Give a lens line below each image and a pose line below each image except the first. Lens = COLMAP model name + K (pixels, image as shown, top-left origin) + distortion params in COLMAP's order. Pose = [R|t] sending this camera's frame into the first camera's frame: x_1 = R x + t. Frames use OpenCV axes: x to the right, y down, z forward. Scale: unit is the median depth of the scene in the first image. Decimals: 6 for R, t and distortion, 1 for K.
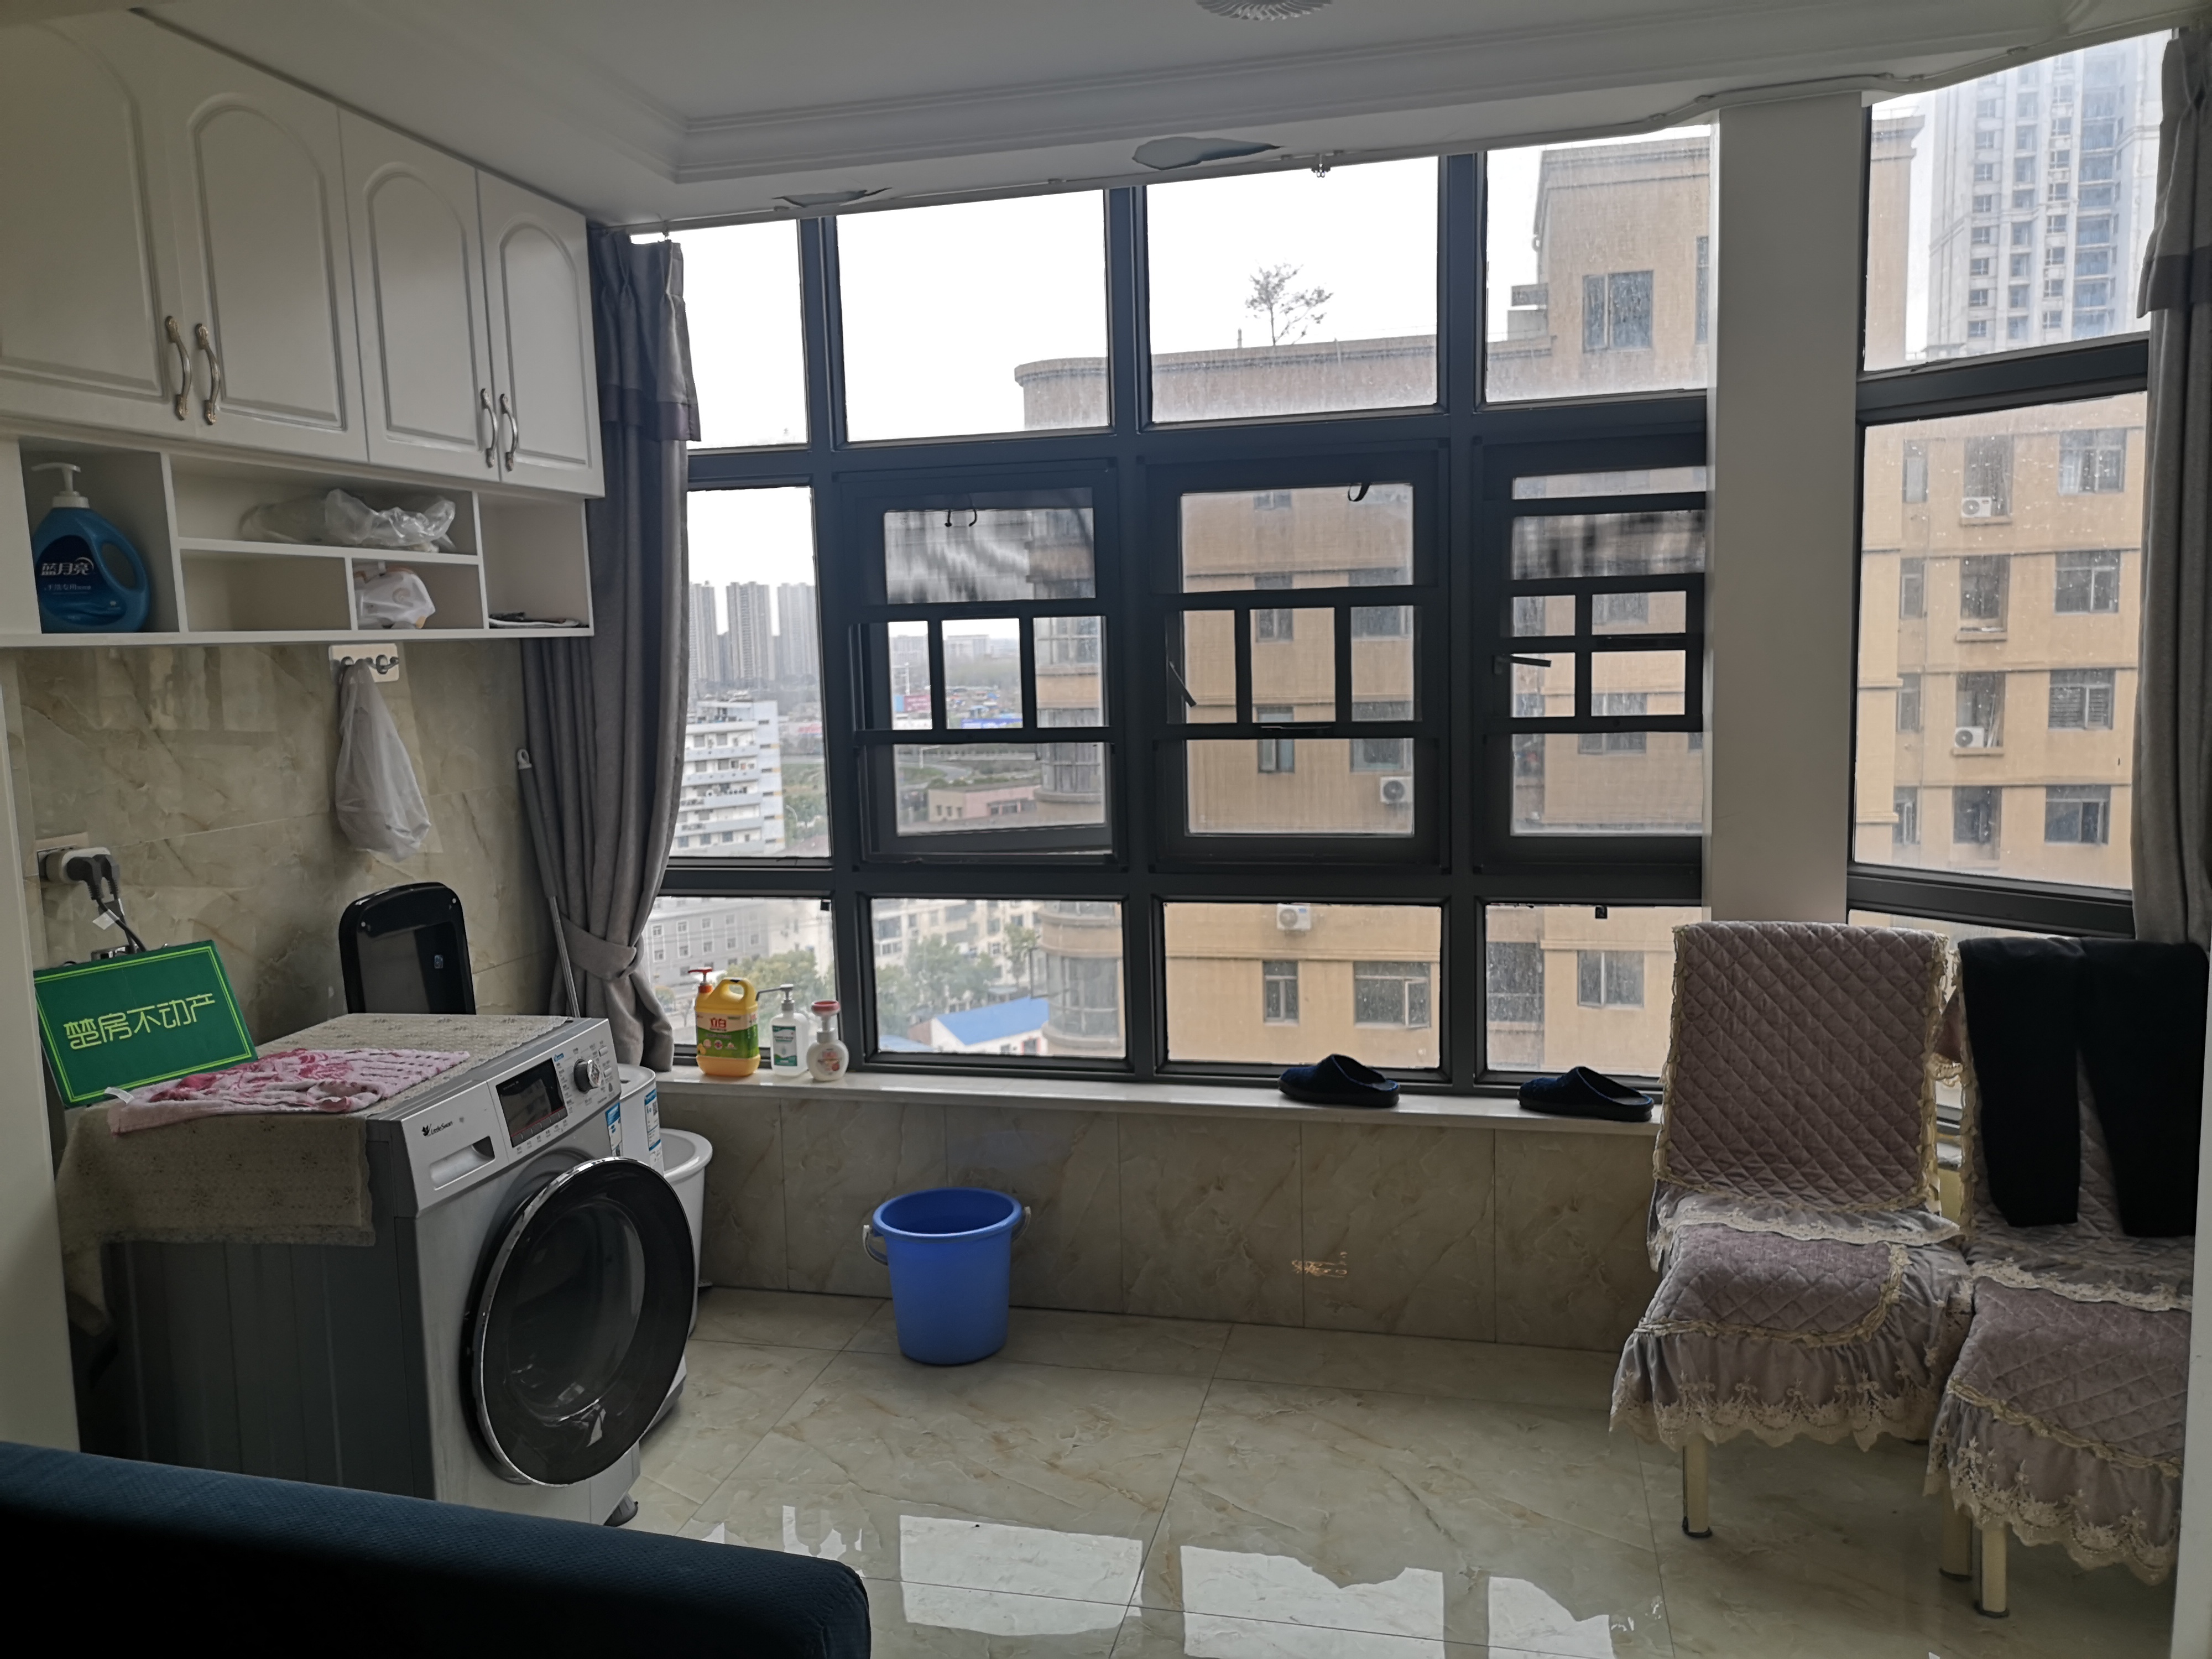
lens RADIAL K [[1630.2, 0, 1106.0], [0, 1630.2, 829.5], [0, 0, 1]] dist [0.036520, 0.000414]
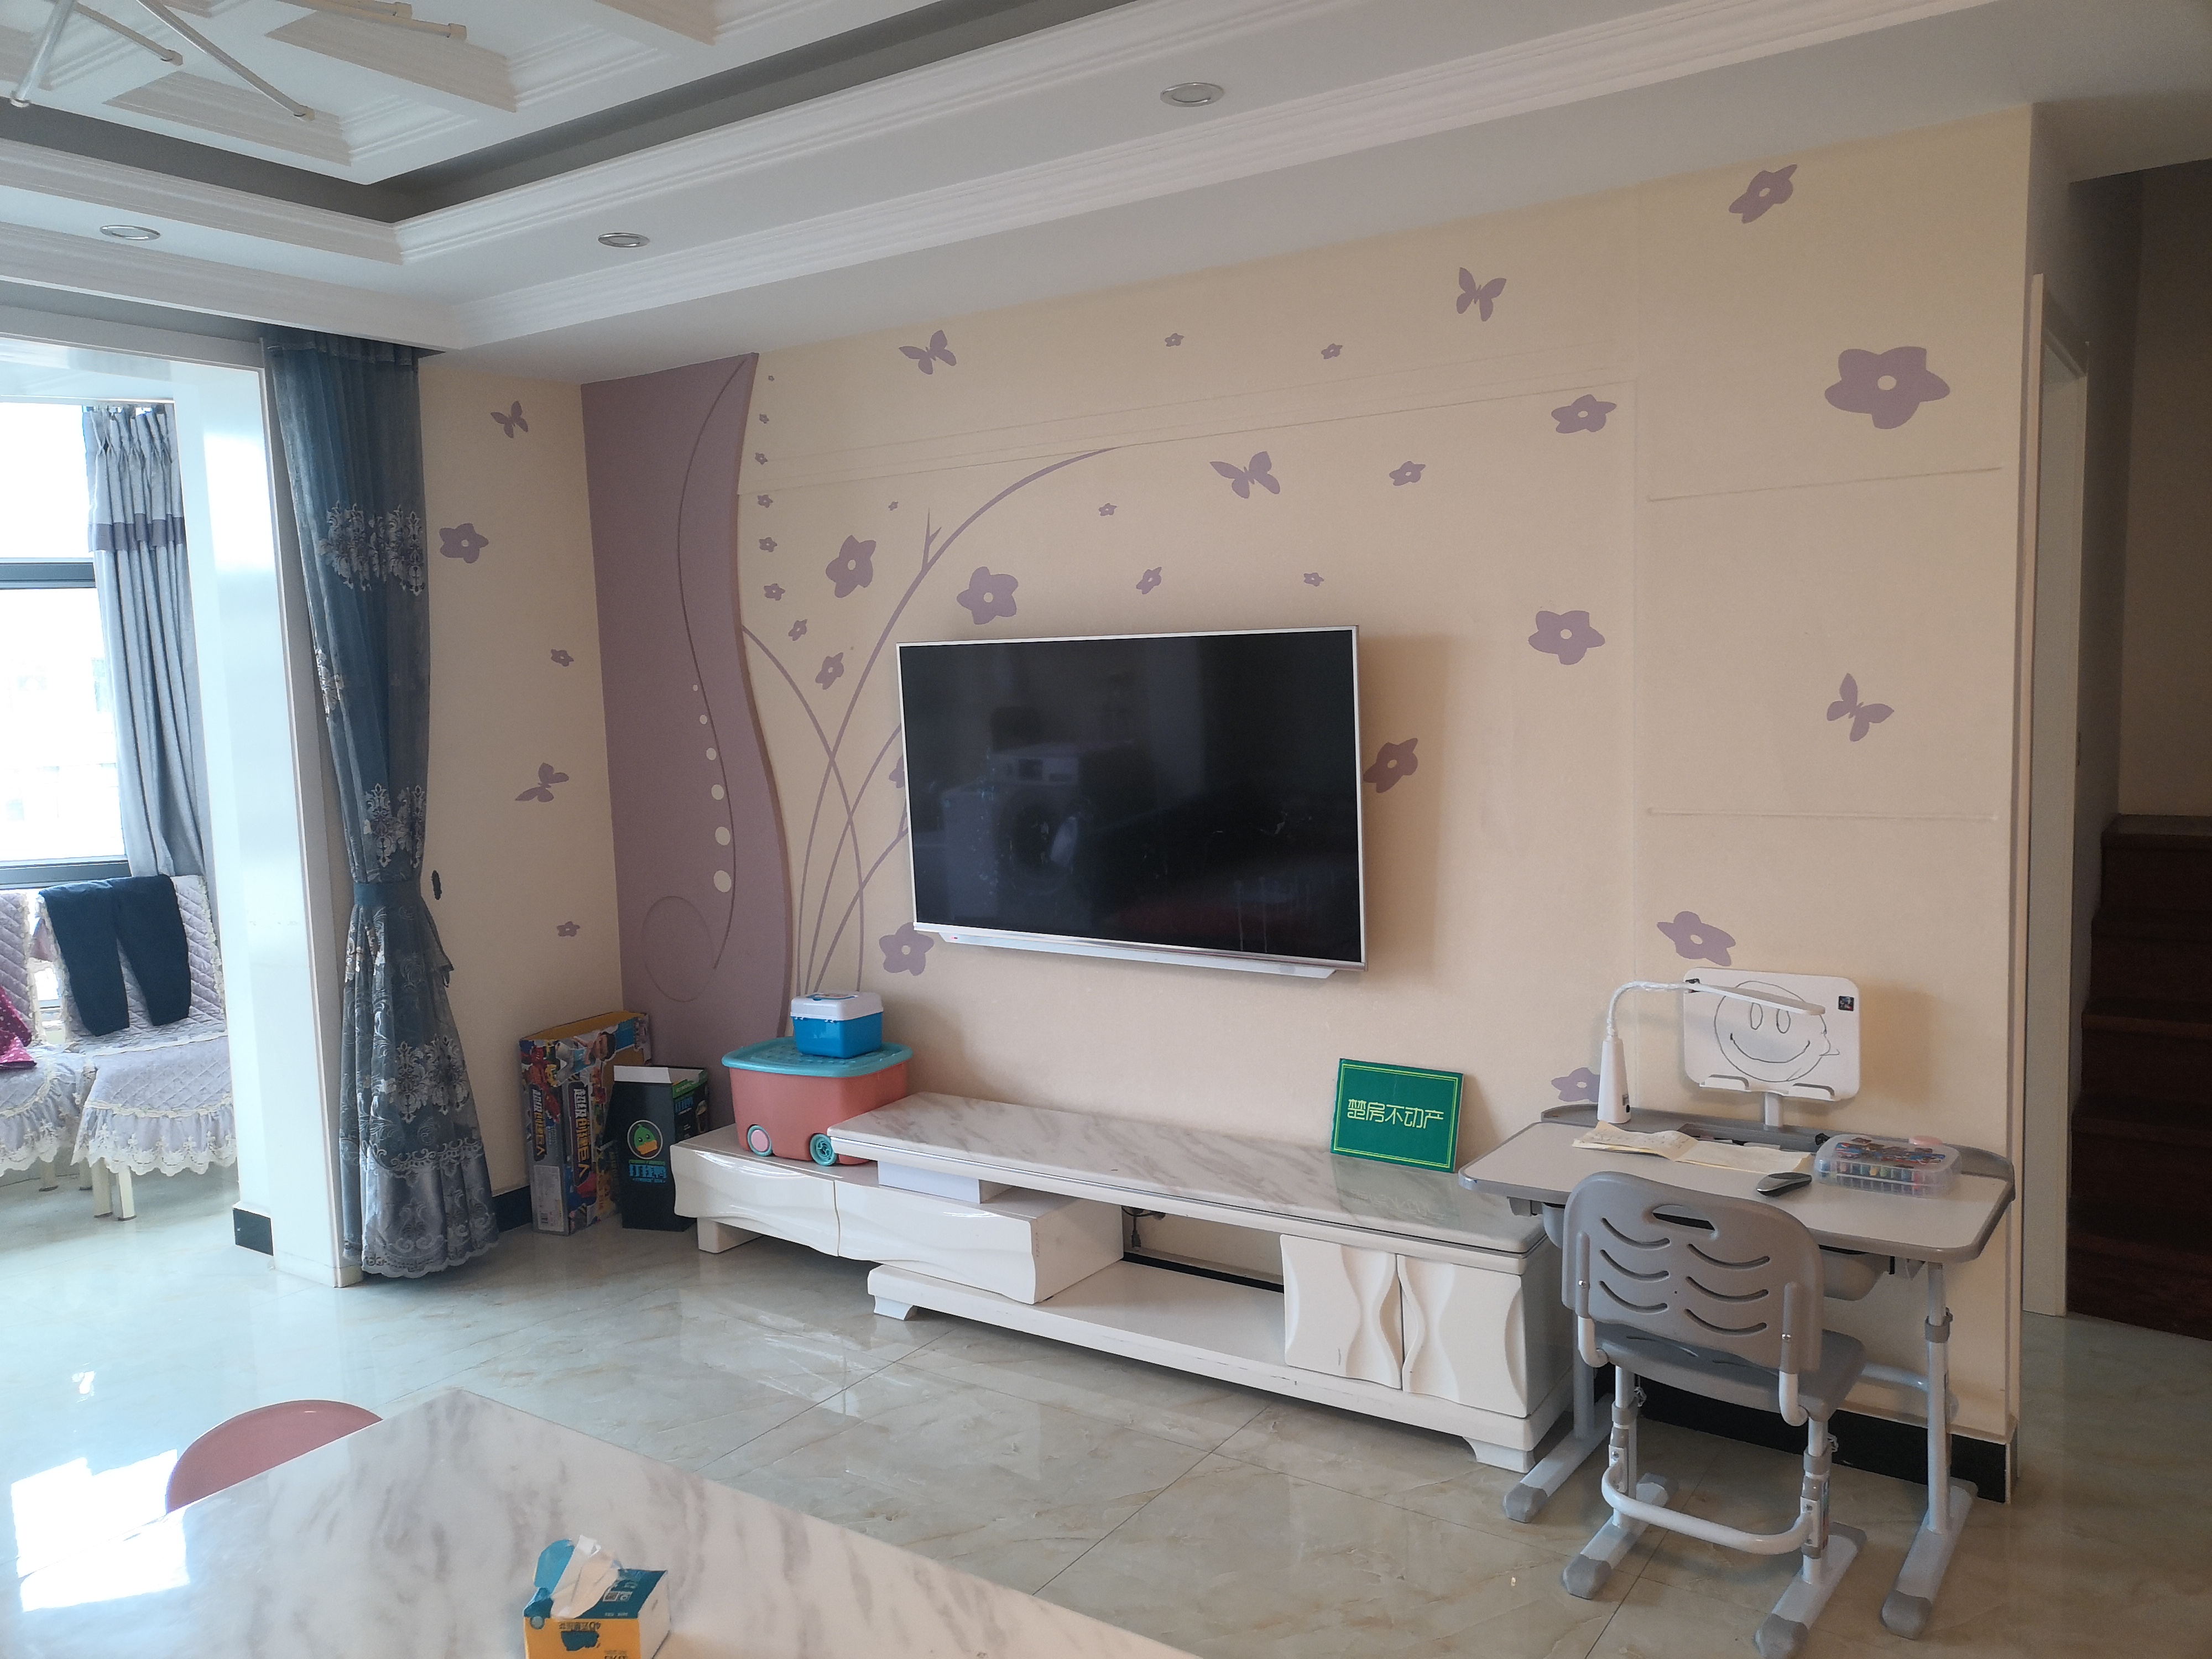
lens RADIAL K [[1630.2, 0, 1106.0], [0, 1630.2, 829.5], [0, 0, 1]] dist [0.036520, 0.000414]
pose [[0.384802, -0.091342, 0.918468, -0.714040], [0.128248, 0.990730, 0.044797, 0.075947], [-0.914046, 0.100554, 0.392949, -0.798861]]
